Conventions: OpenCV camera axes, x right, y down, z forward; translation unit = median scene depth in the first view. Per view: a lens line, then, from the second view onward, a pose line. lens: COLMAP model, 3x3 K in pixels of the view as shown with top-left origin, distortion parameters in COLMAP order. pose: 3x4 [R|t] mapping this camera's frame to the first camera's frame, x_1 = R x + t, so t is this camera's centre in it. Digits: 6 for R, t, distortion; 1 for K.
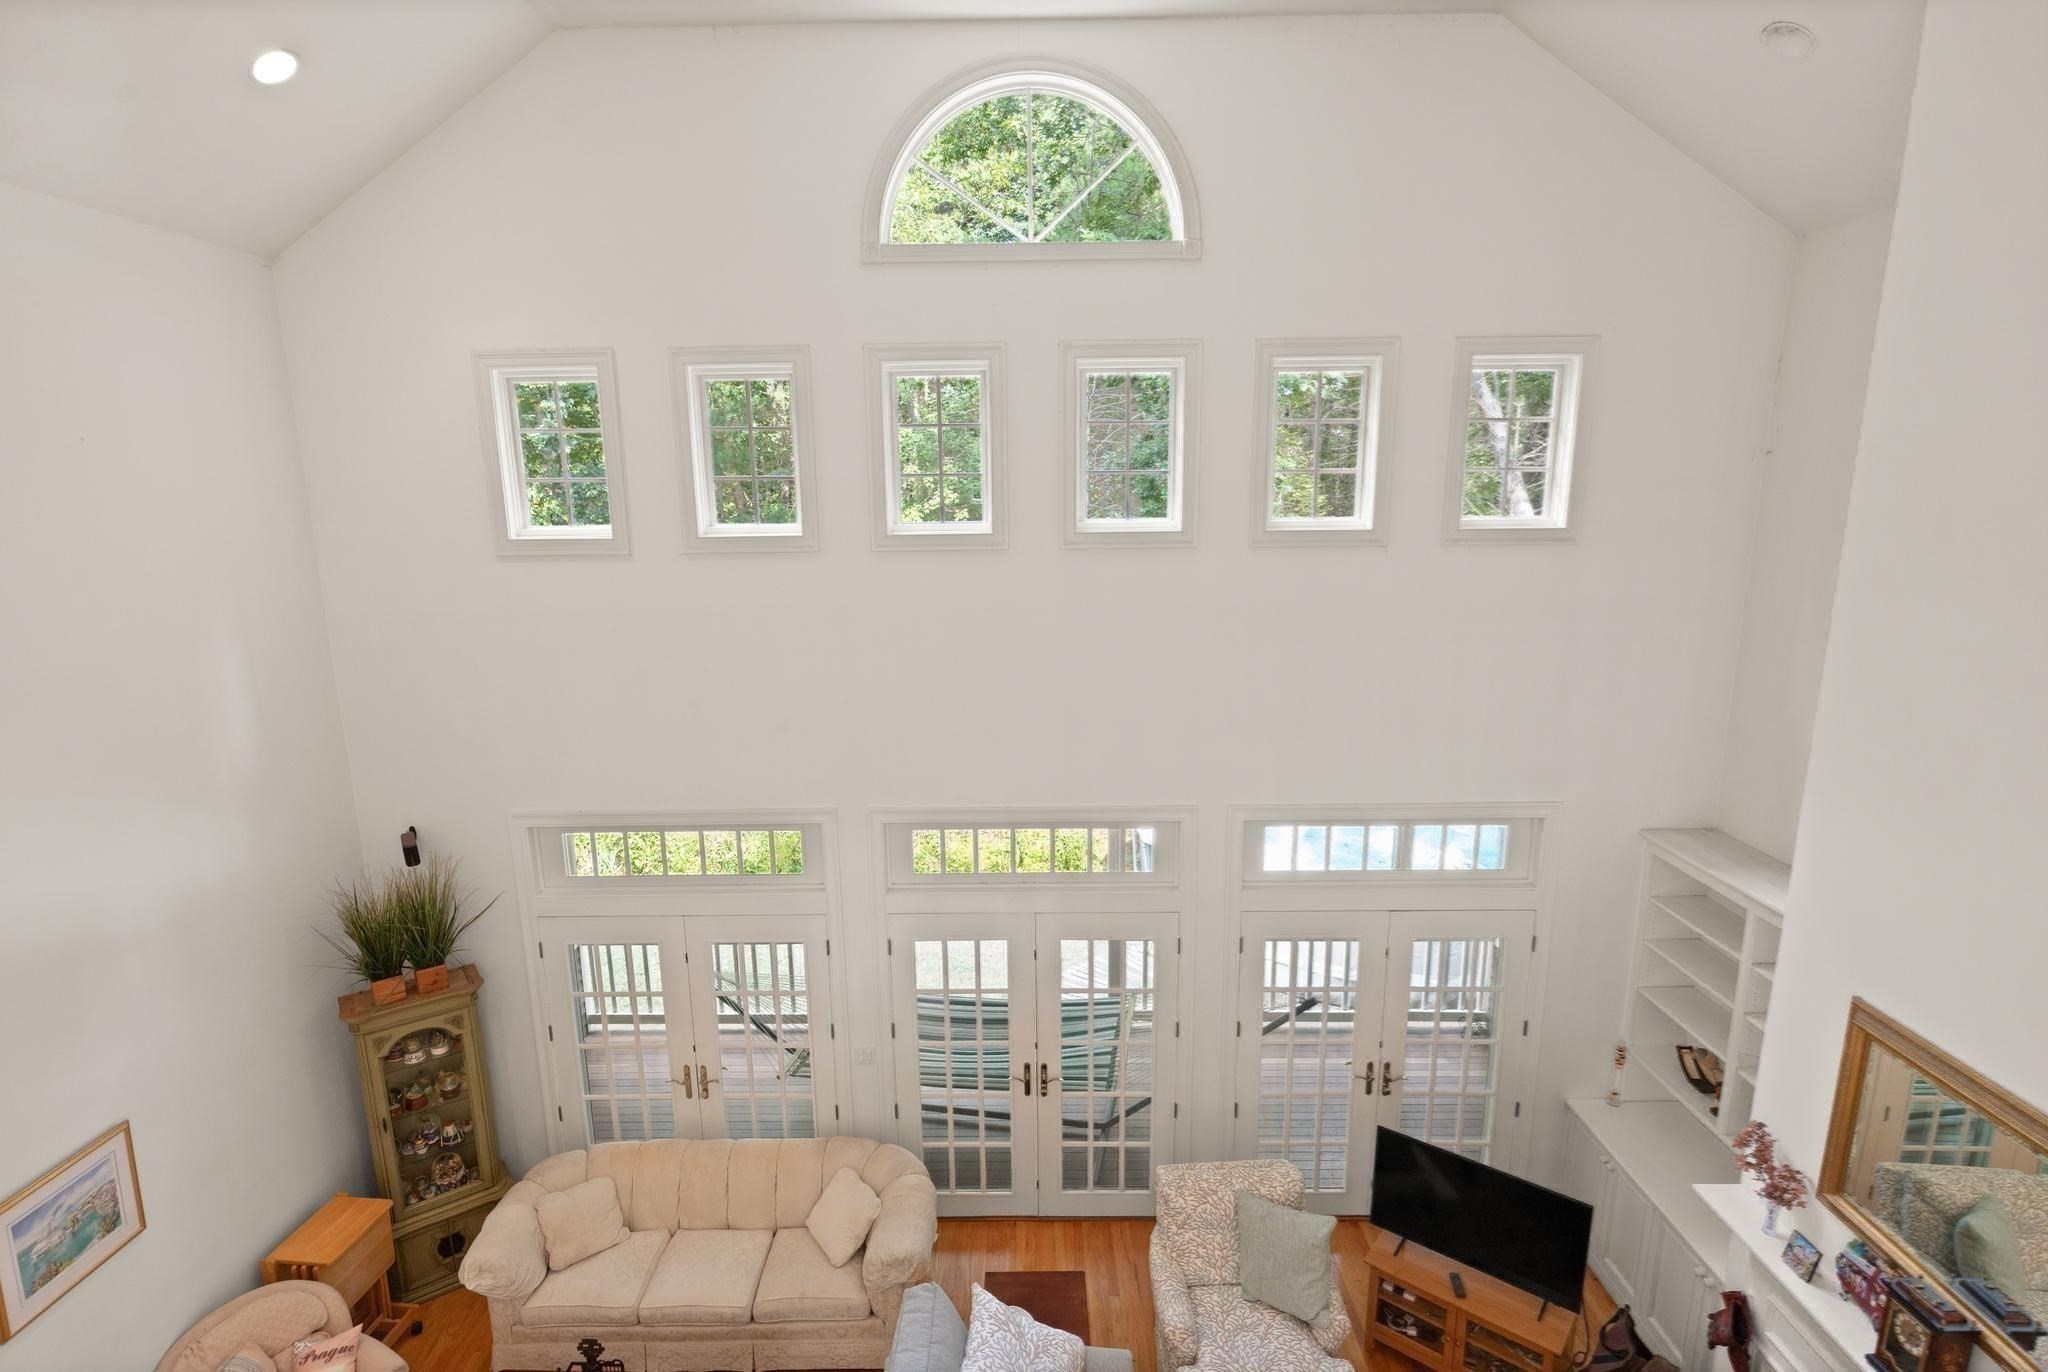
lens RADIAL K [[1069.4, 0, 1022.0], [0, 1069.4, 713.4], [0, 0, 1]] dist [0.003600, 0.000733]
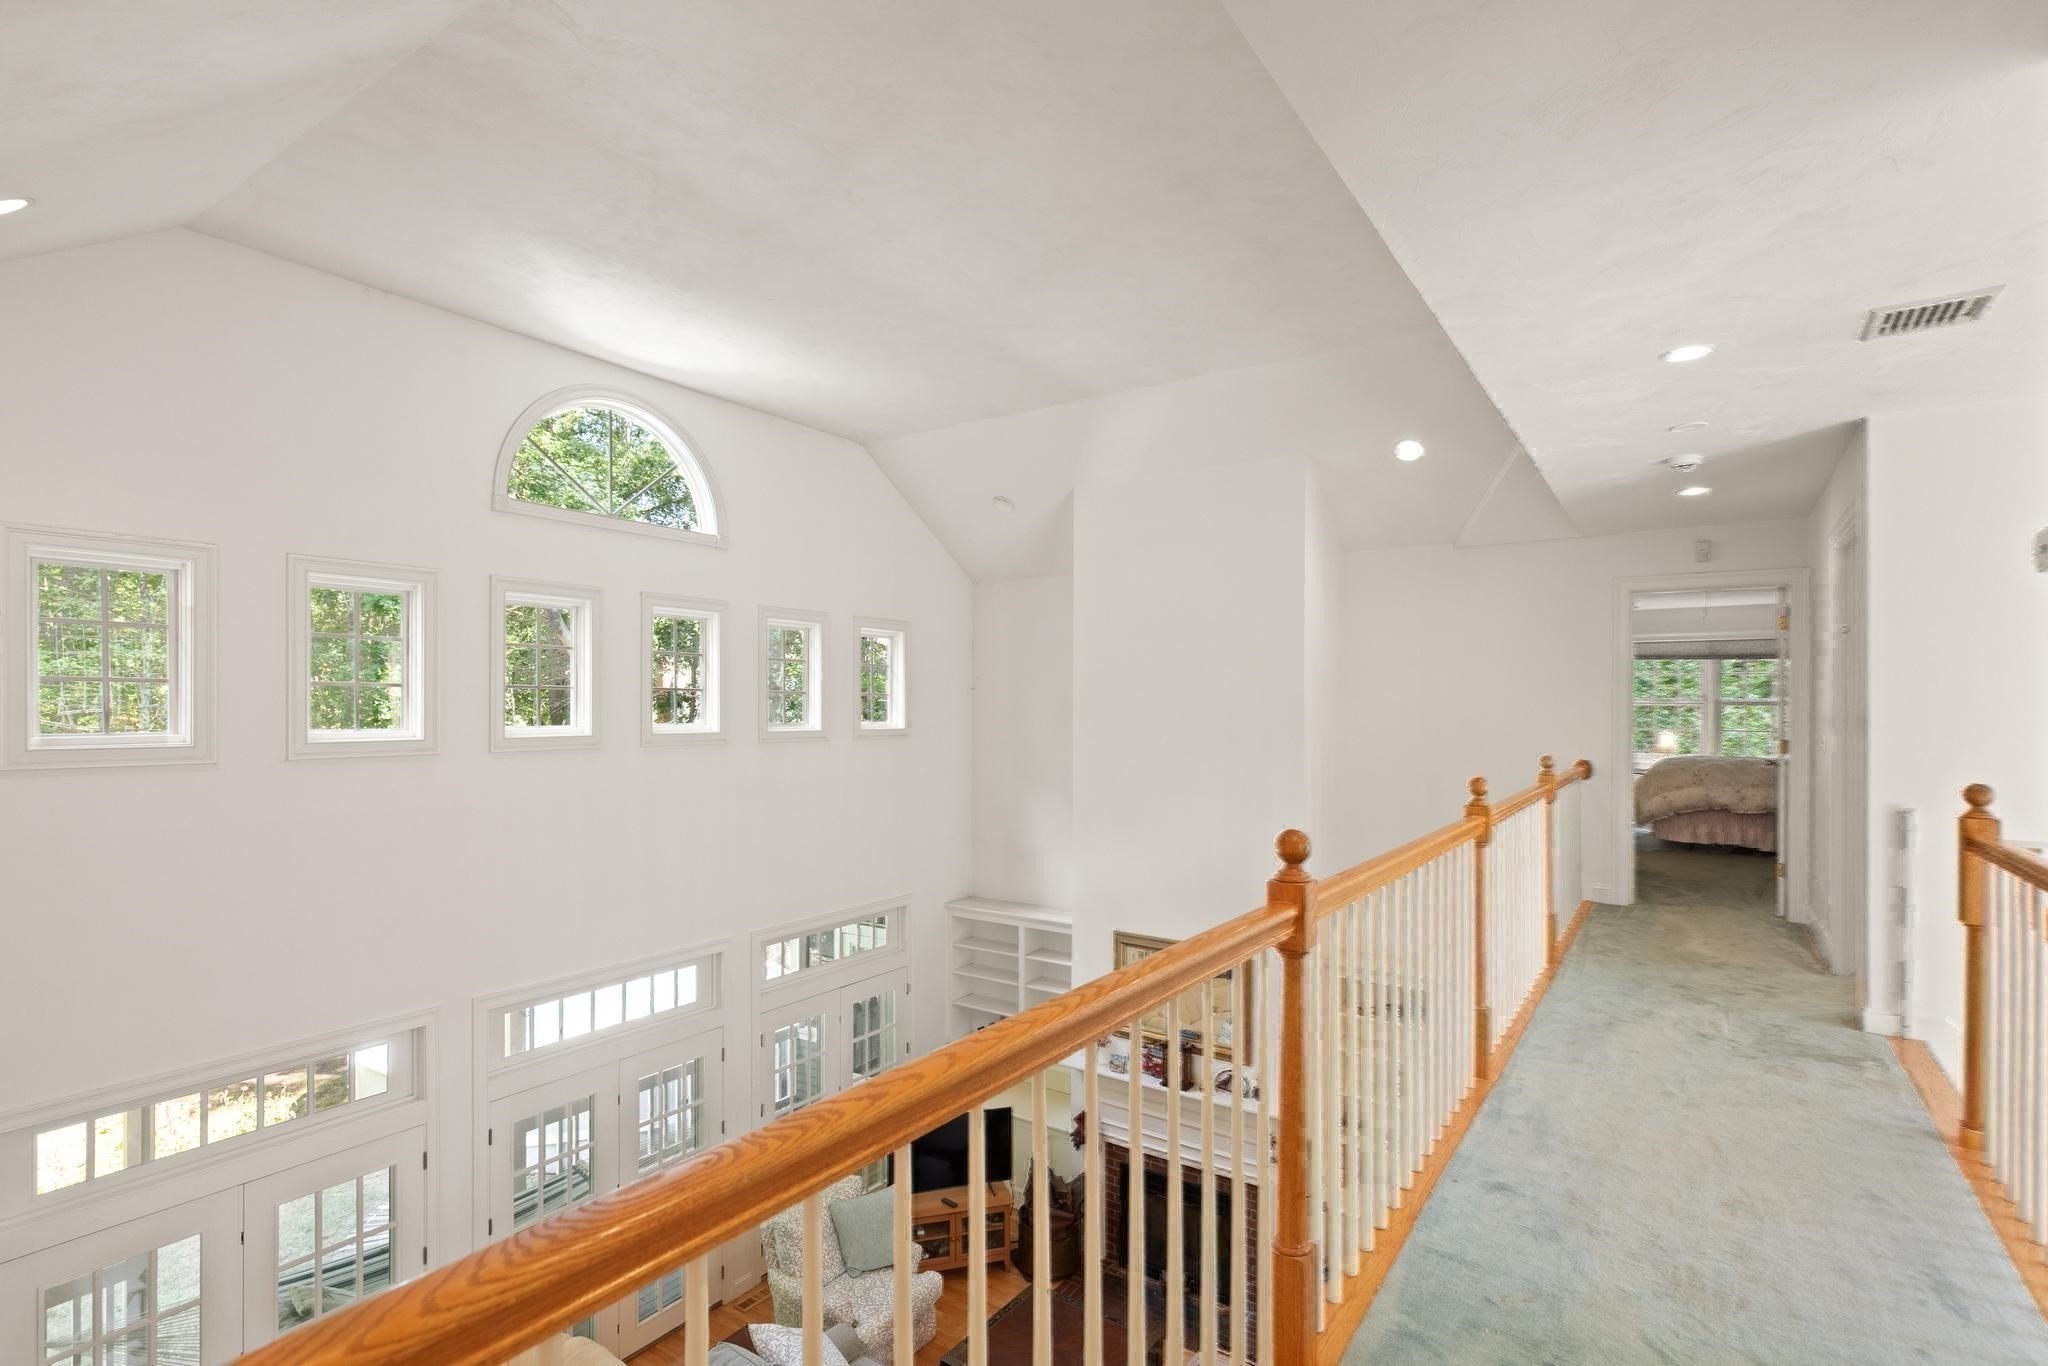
lens RADIAL K [[939.3, 0, 1030.5], [0, 939.3, 713.3], [0, 0, 1]] dist [0.013640, -0.005765]
pose [[0.558193, 0.008200, 0.829671, -0.288929], [0.157025, 0.980836, -0.115339, 0.002766], [-0.814717, 0.194660, 0.546208, 0.003517]]
